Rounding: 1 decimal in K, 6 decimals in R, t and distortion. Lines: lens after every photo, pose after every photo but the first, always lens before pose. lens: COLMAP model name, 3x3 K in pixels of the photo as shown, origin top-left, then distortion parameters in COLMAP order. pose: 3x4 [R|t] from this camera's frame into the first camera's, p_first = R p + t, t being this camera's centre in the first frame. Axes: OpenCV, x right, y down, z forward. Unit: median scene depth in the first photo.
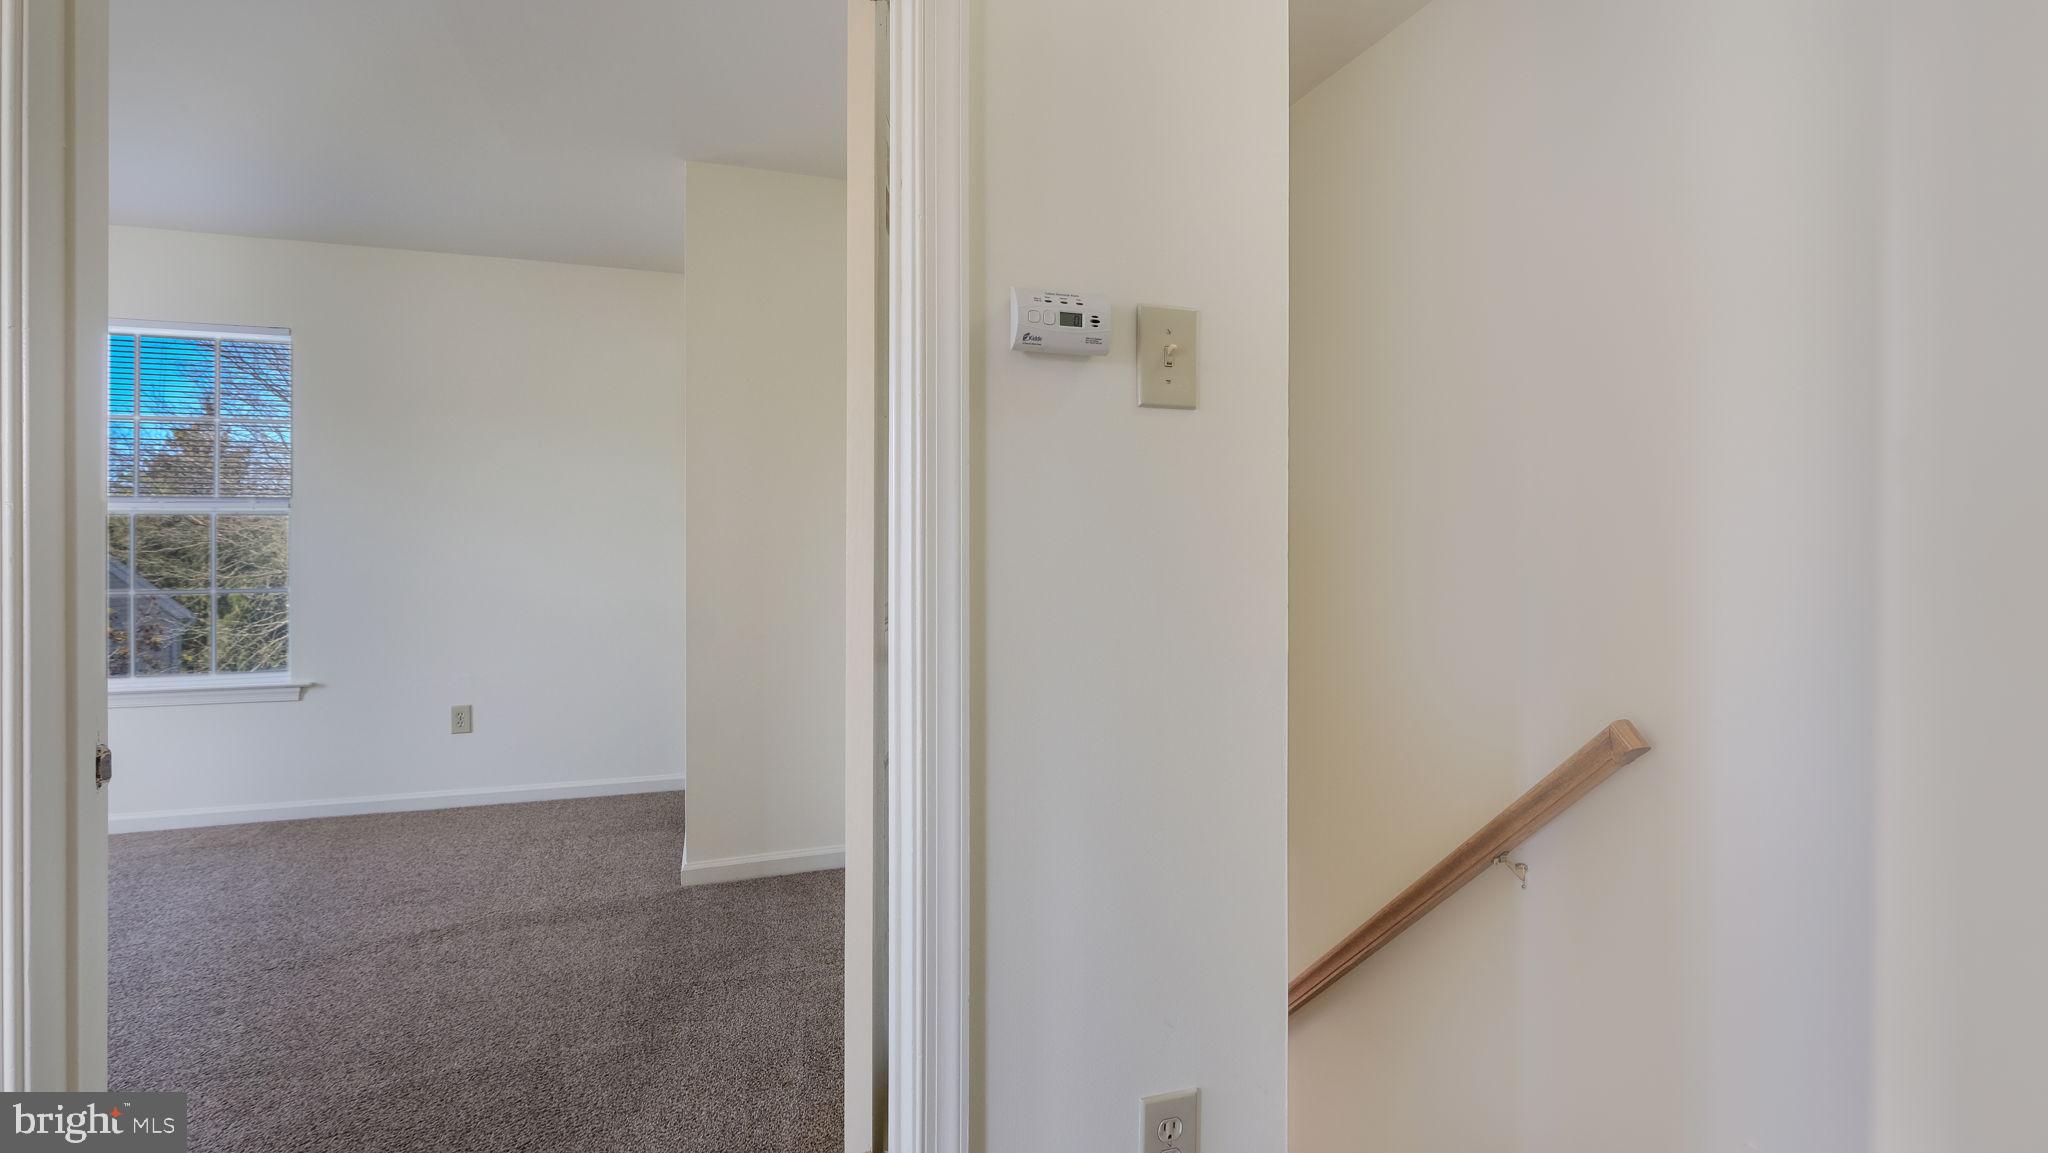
lens RADIAL K [[903.7, 0, 1006.7], [0, 903.7, 556.6], [0, 0, 1]] dist [0.014707, -0.003216]
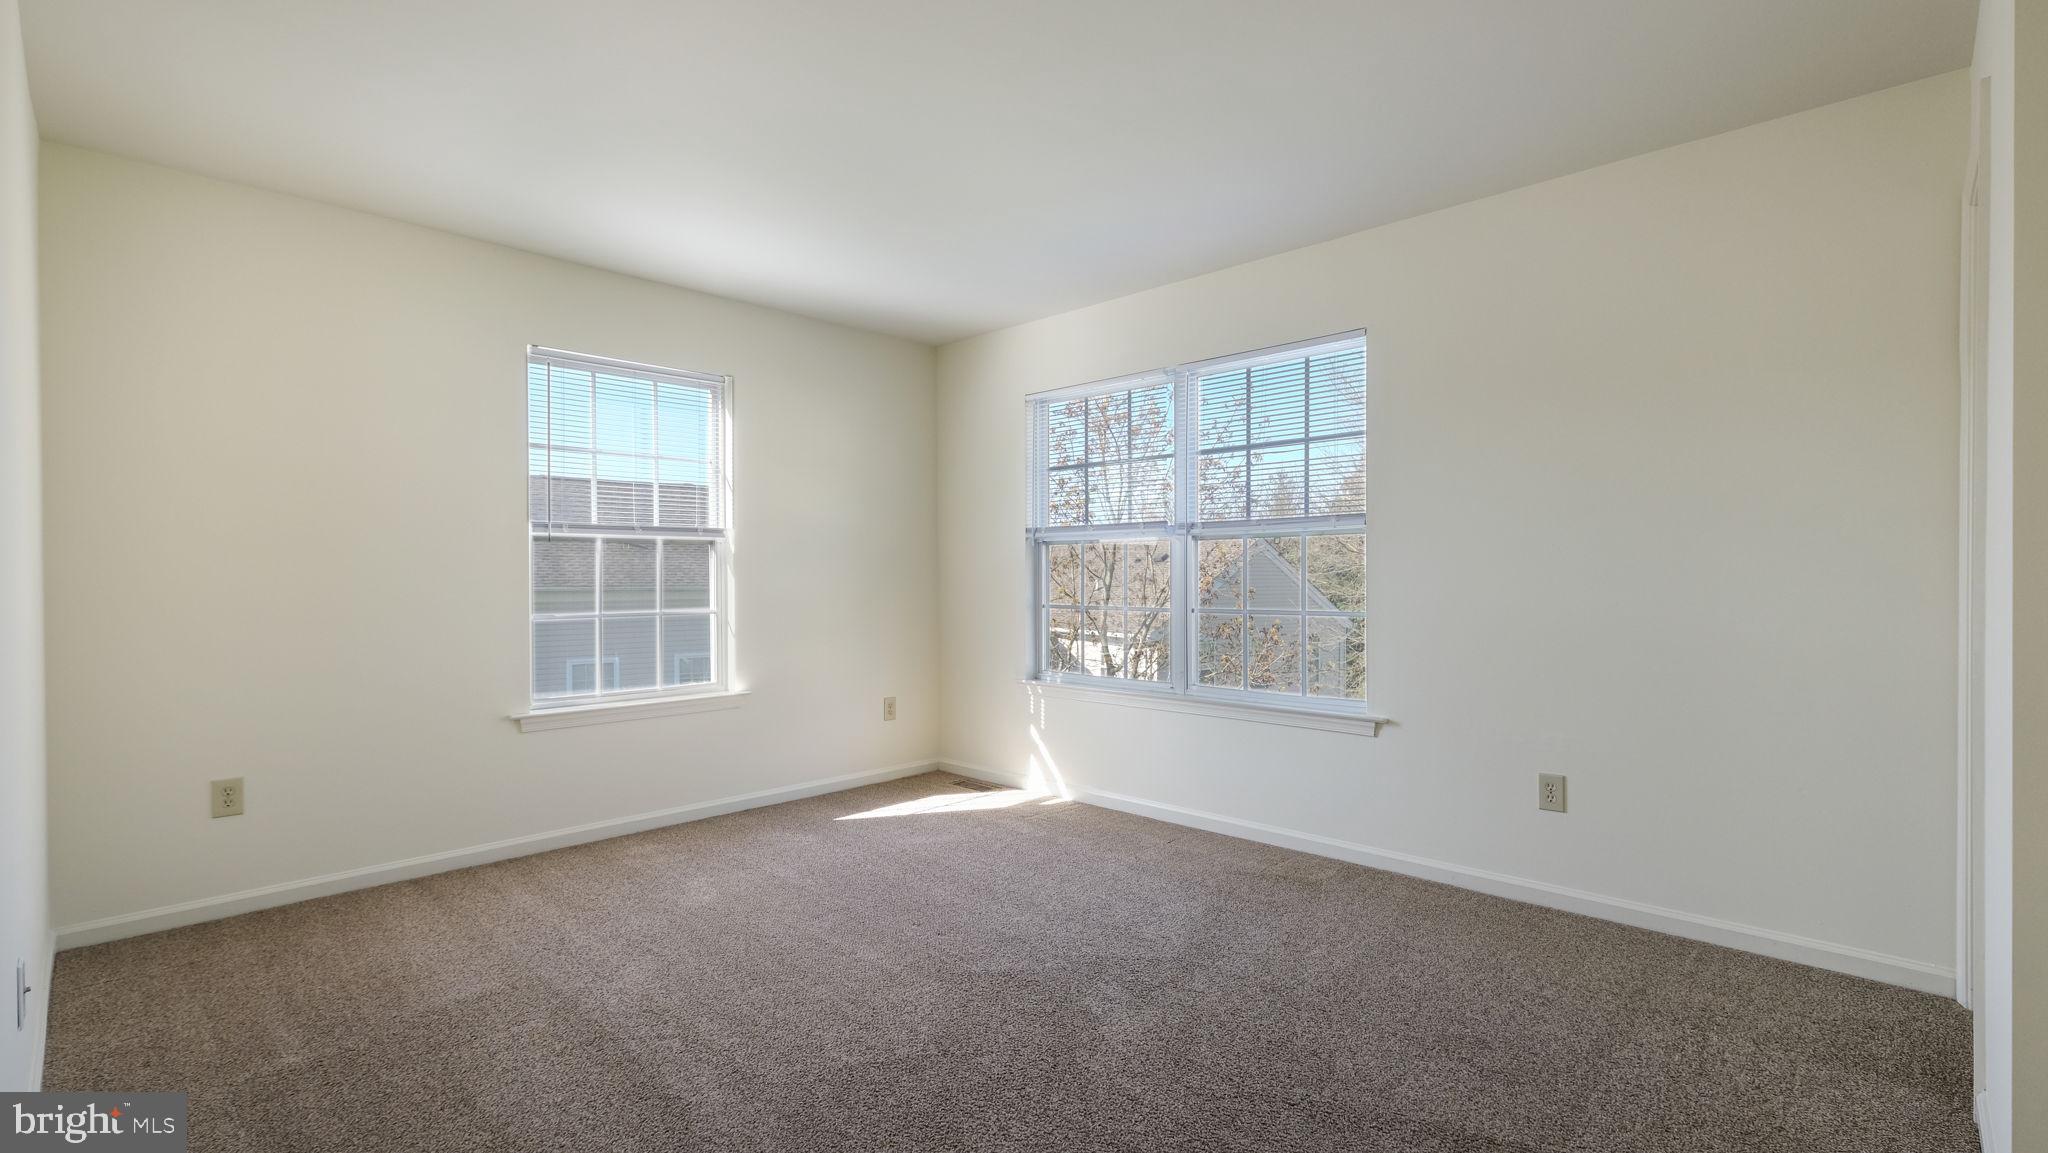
lens RADIAL K [[903.7, 0, 1019.9], [0, 903.7, 580.1], [0, 0, 1]] dist [0.014707, -0.003216]
pose [[0.461912, 0.006391, -0.886903, -0.145585], [-0.005692, 0.999975, 0.004242, -0.000028], [0.886908, 0.003089, 0.461937, 0.278782]]
